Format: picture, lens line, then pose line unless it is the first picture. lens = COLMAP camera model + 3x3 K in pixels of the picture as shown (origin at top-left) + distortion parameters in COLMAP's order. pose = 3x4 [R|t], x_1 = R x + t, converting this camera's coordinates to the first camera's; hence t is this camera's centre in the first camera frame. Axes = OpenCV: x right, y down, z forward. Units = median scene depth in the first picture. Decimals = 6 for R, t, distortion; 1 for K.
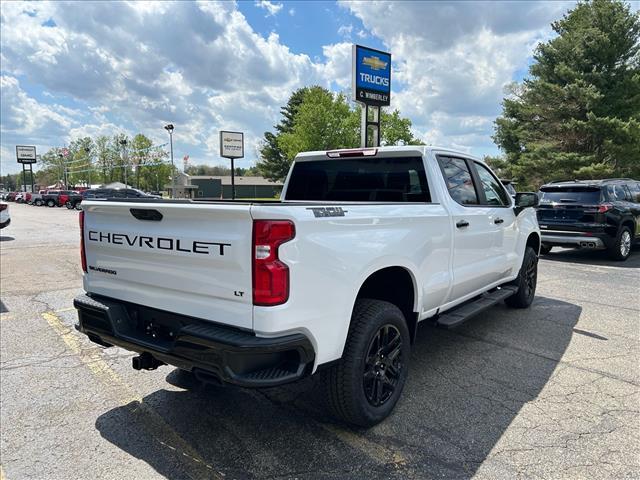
lens RADIAL K [[490.0, 0, 317.8], [0, 490.0, 242.9], [0, 0, 1]] dist [0.046544, -0.047750]
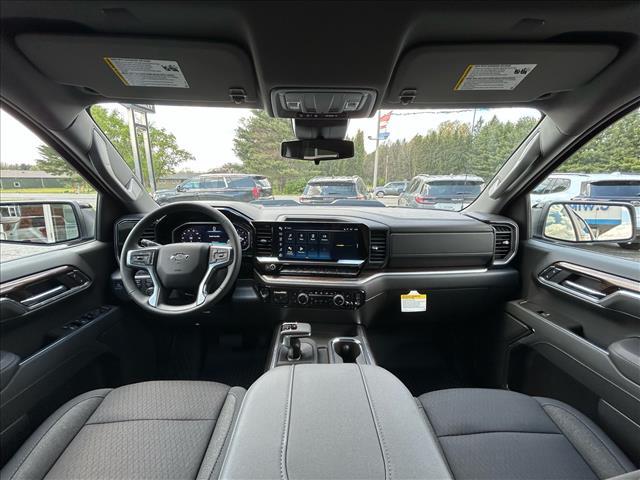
lens RADIAL K [[257.7, 0, 318.1], [0, 257.7, 242.7], [0, 0, 1]] dist [0.002225, 0.000080]
pose [[0.787679, -0.138939, 0.600215, 0.037127], [0.064402, 0.987470, 0.144065, -0.026392], [-0.612711, -0.074822, 0.786758, 0.227299]]
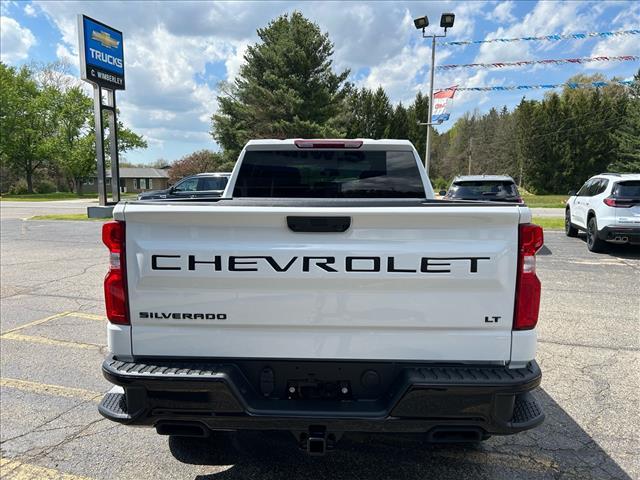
lens RADIAL K [[490.0, 0, 320.5], [0, 490.0, 243.3], [0, 0, 1]] dist [0.046544, -0.047750]
pose [[0.823131, -0.066769, 0.563912, -0.092850], [0.059484, 0.997738, 0.031307, -0.006612], [-0.564727, 0.007774, 0.825241, 0.056770]]
